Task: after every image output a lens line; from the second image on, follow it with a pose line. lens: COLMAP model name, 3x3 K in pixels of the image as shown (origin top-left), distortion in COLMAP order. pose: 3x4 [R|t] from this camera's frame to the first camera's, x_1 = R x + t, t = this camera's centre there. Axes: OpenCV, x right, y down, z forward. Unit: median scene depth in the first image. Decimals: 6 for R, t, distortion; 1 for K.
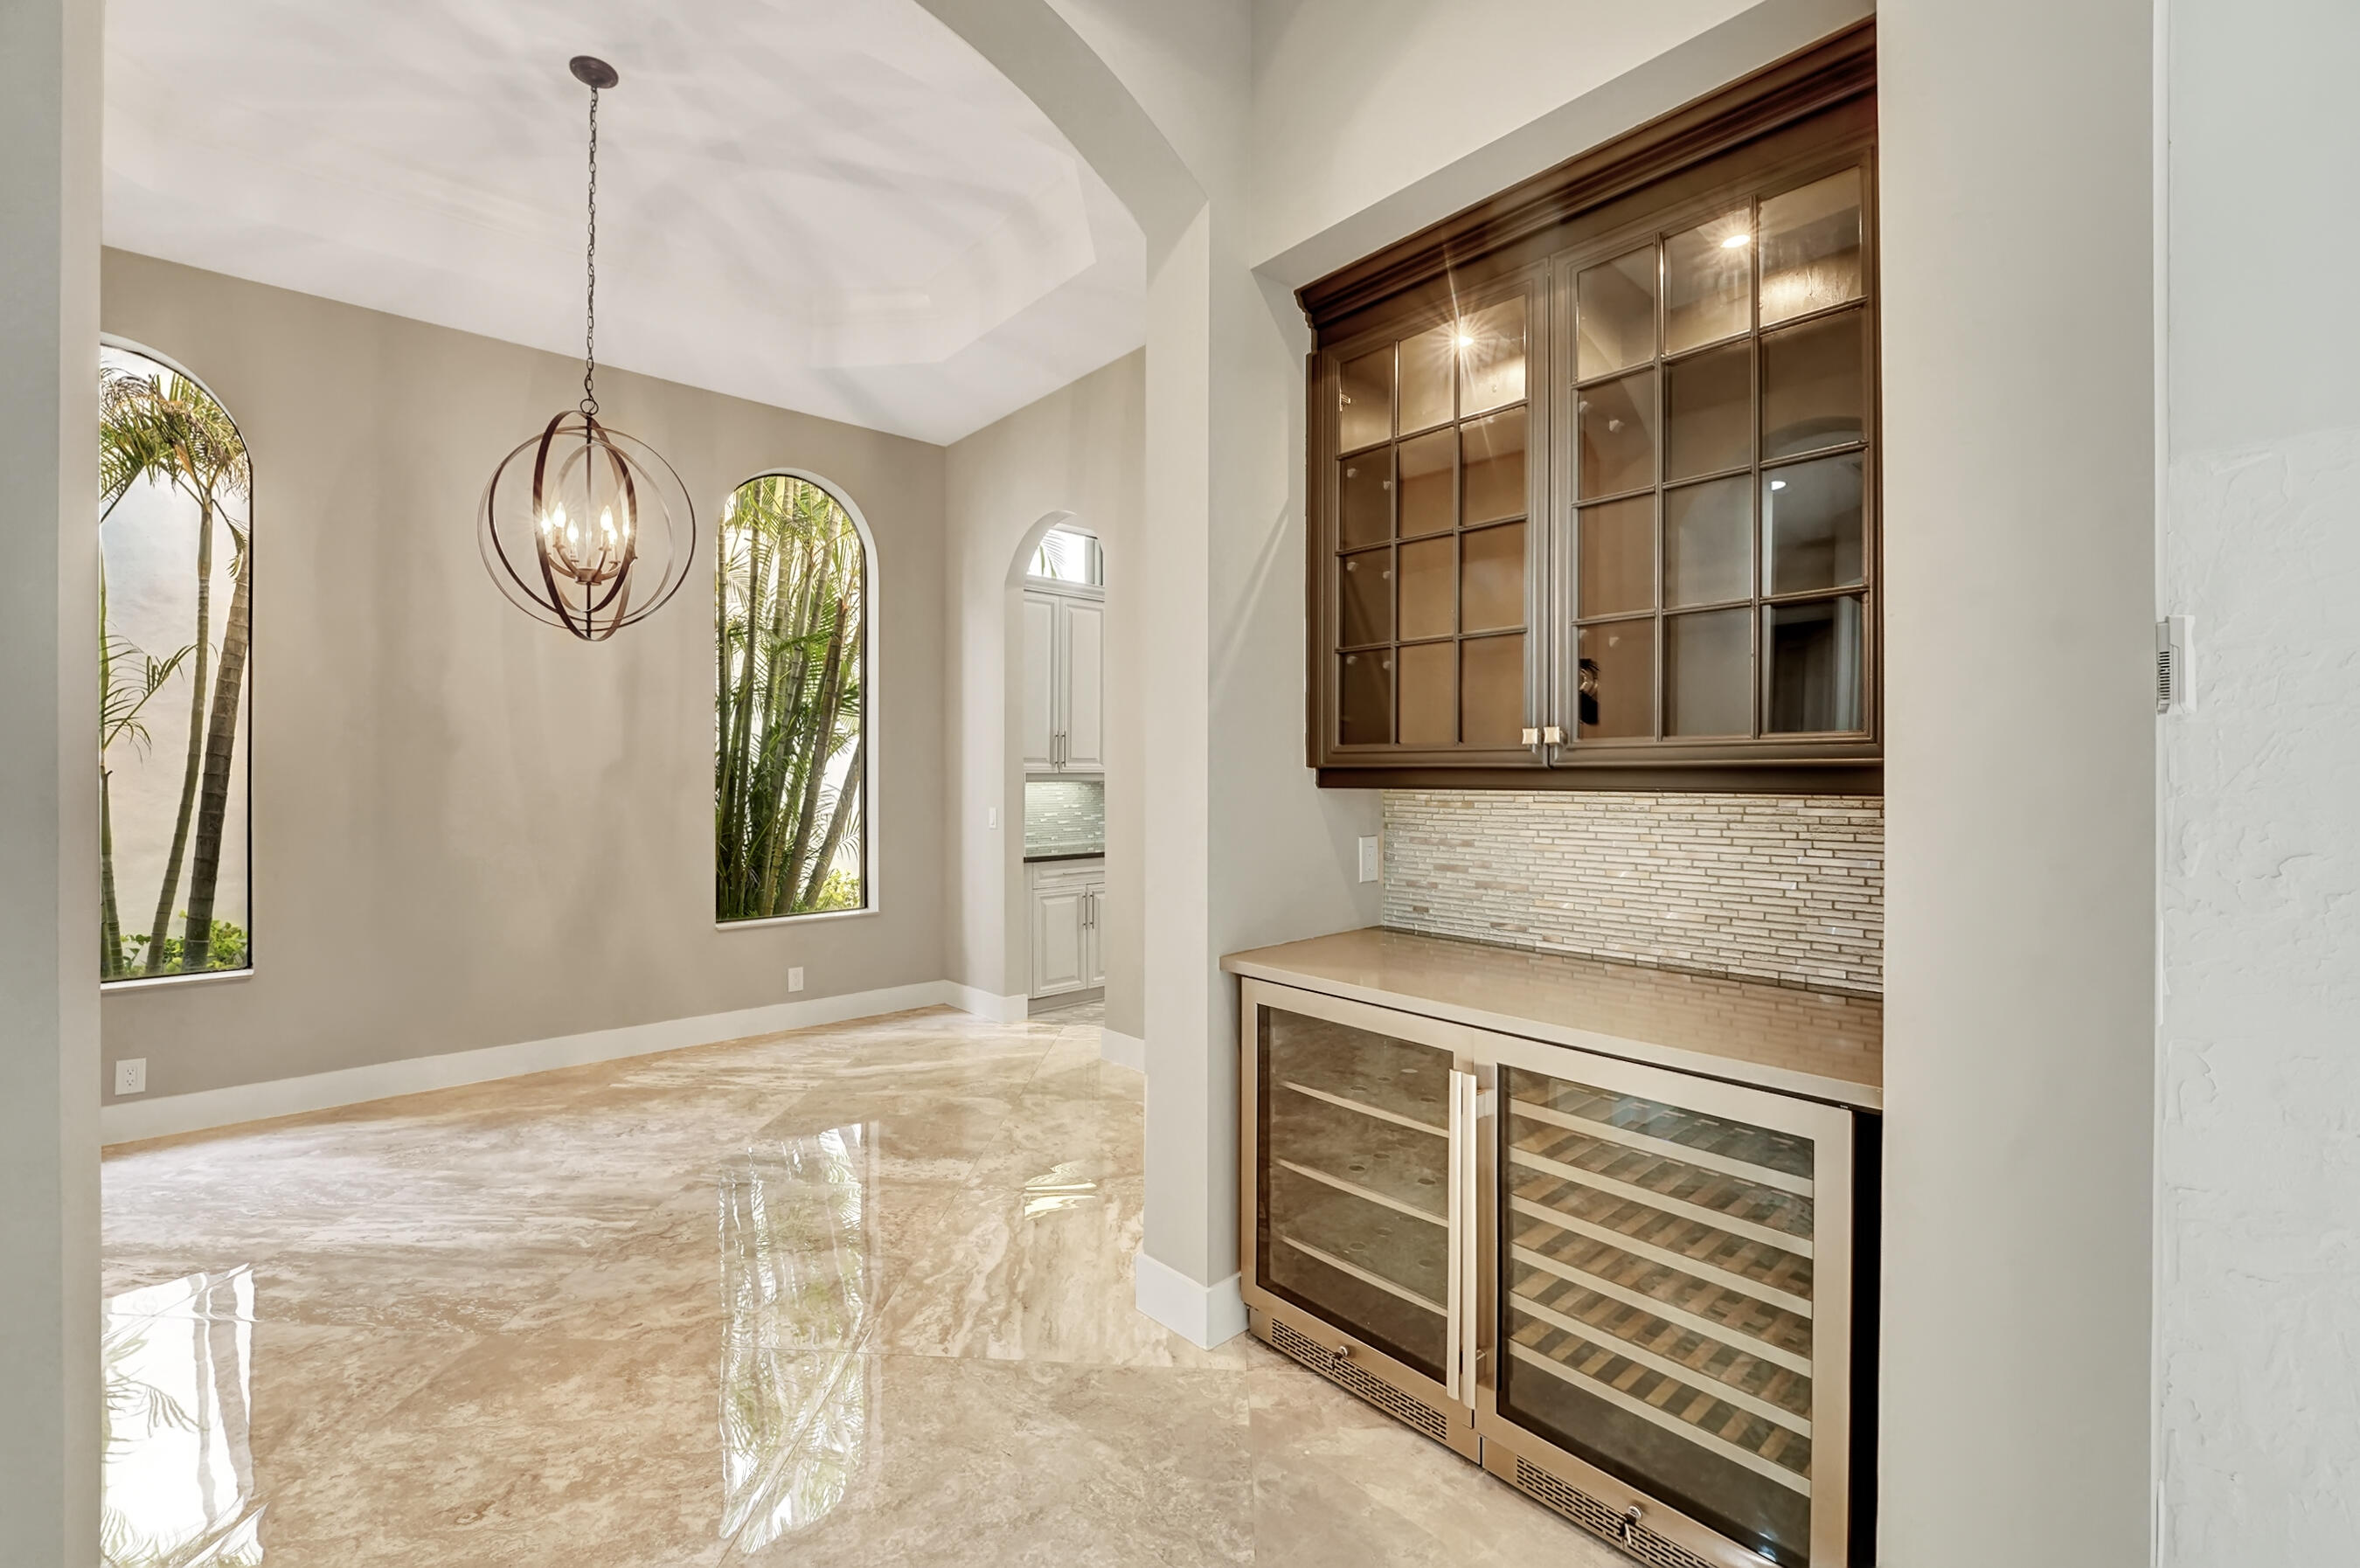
lens RADIAL K [[983.3, 0, 1230.2], [0, 983.3, 775.9], [0, 0, 1]] dist [-0.001176, -0.000149]
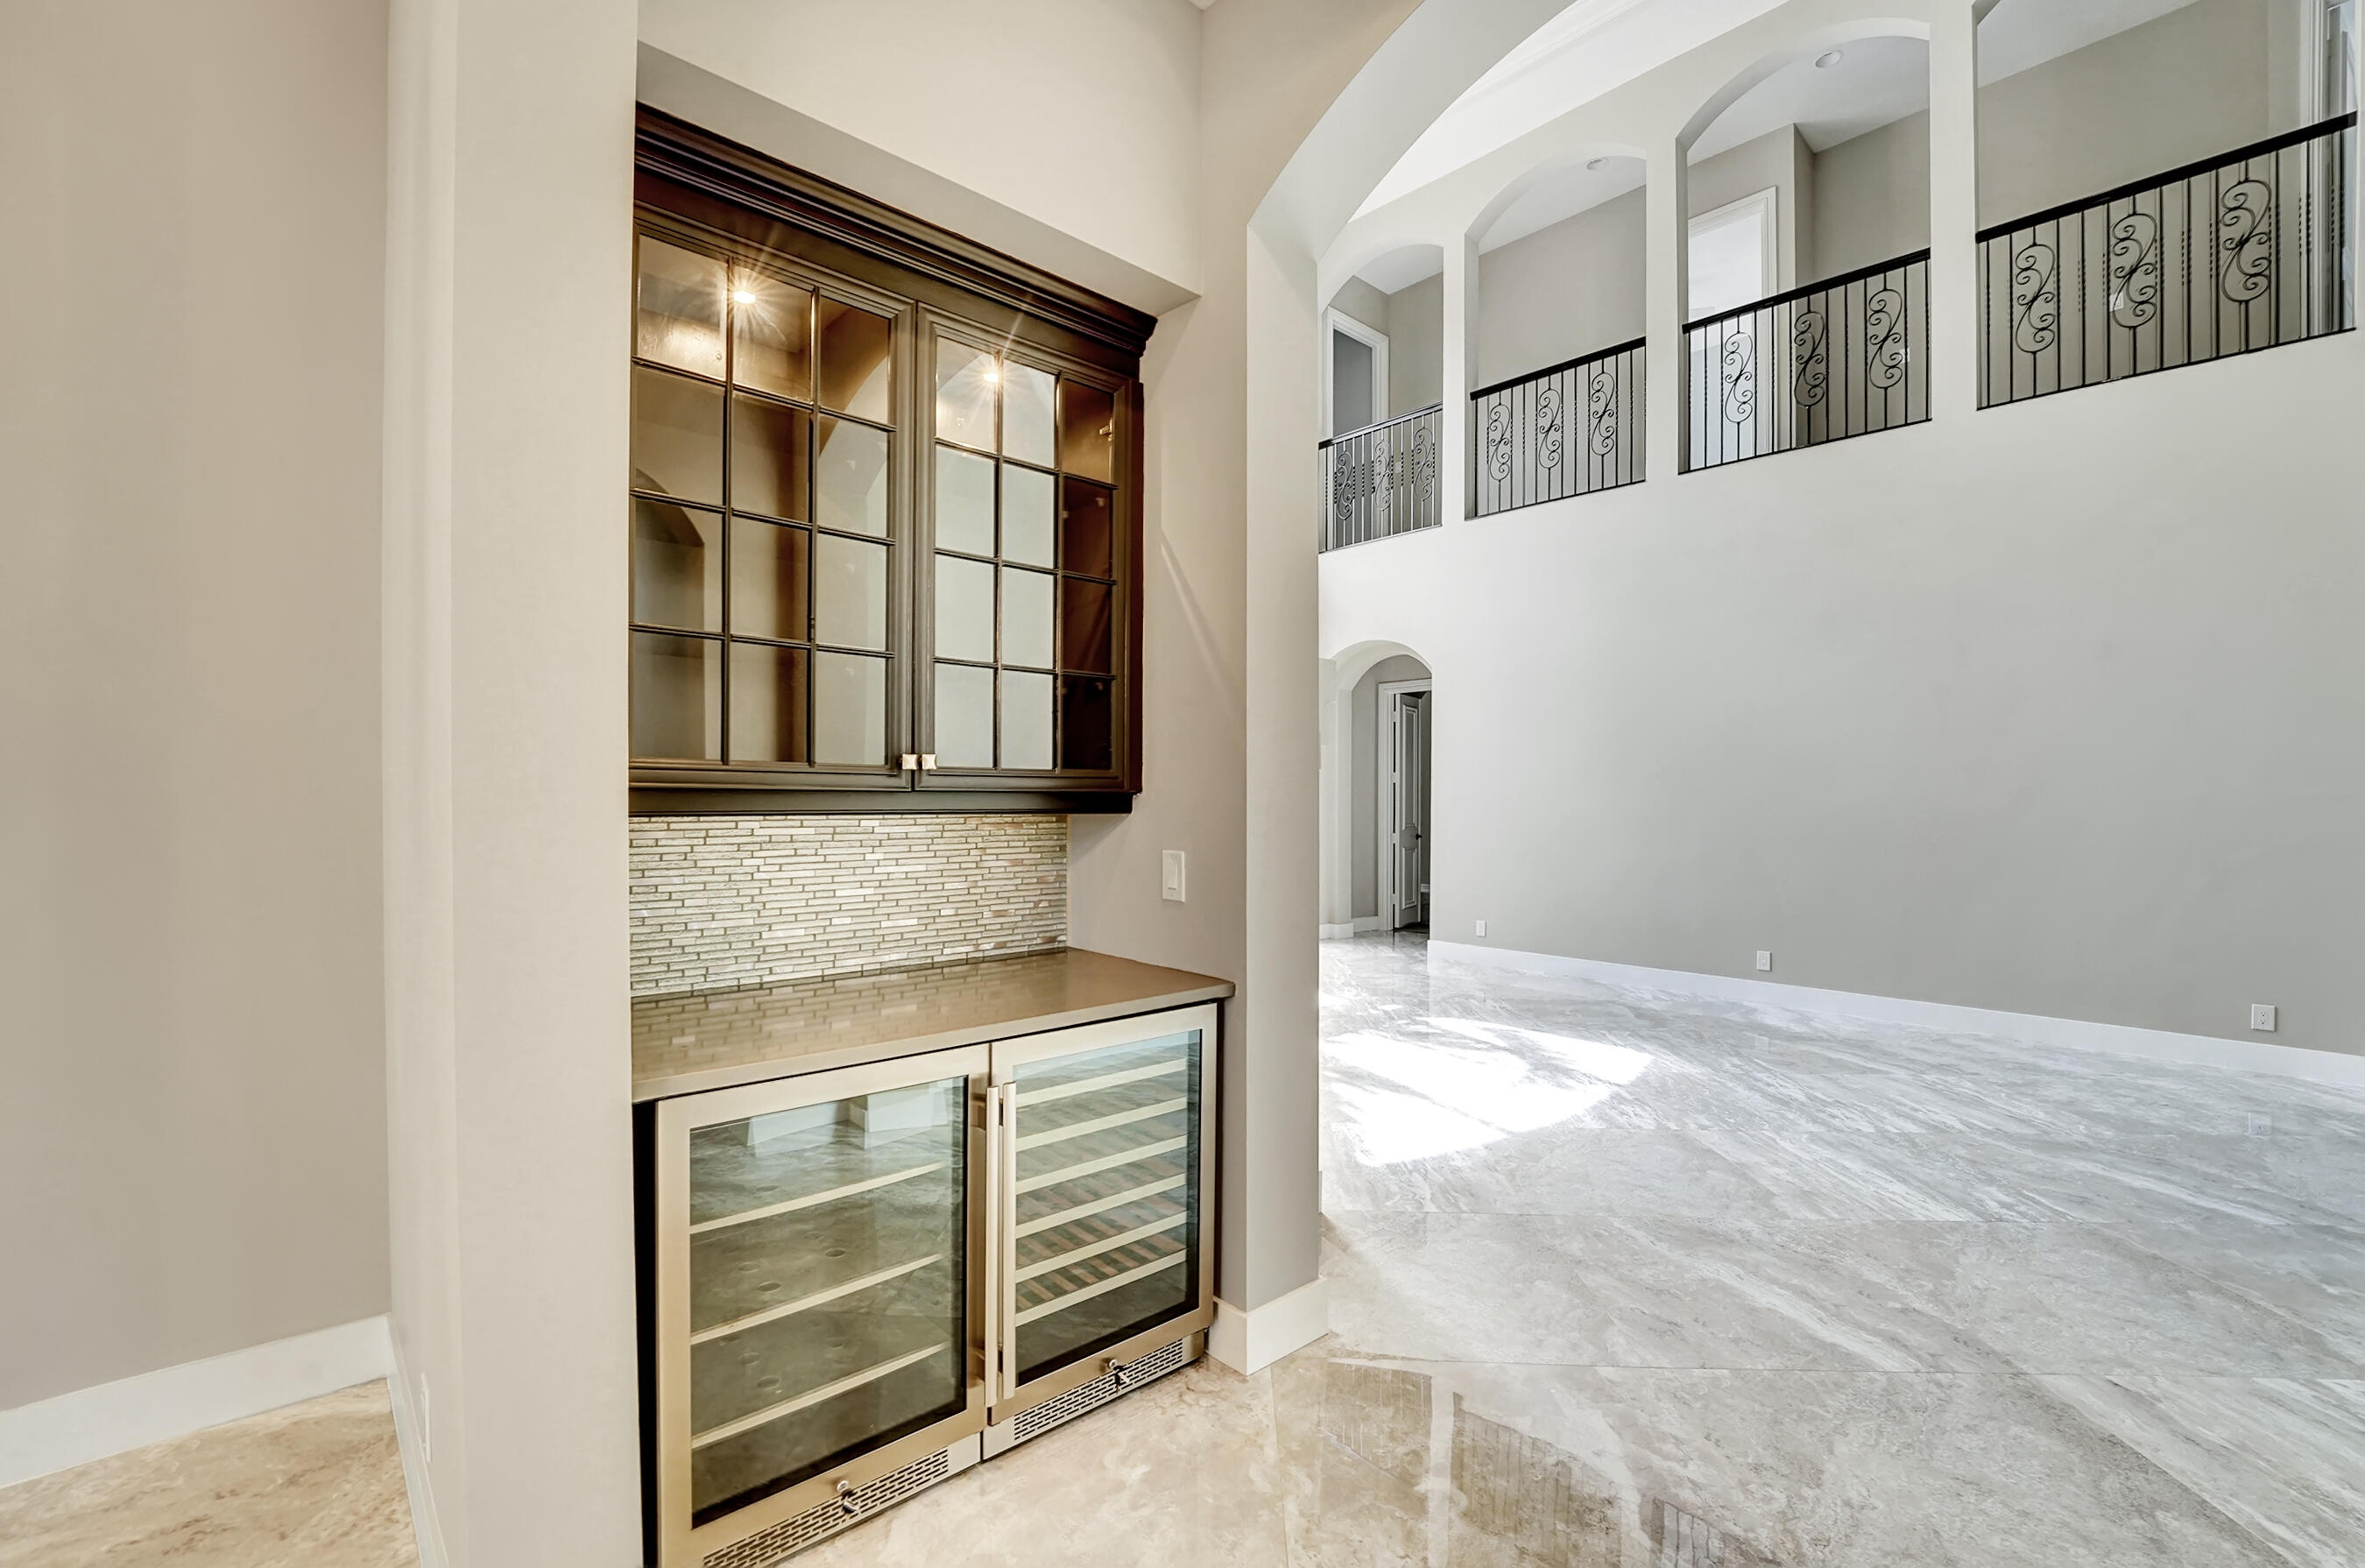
lens RADIAL K [[985.4, 0, 1232.8], [0, 985.4, 775.8], [0, 0, 1]] dist [-0.001176, -0.000149]
pose [[-0.024905, 0.026704, 0.999333, -0.854911], [0.006671, 0.999625, -0.026545, 0.005249], [-0.999668, 0.006005, -0.025074, 0.775841]]
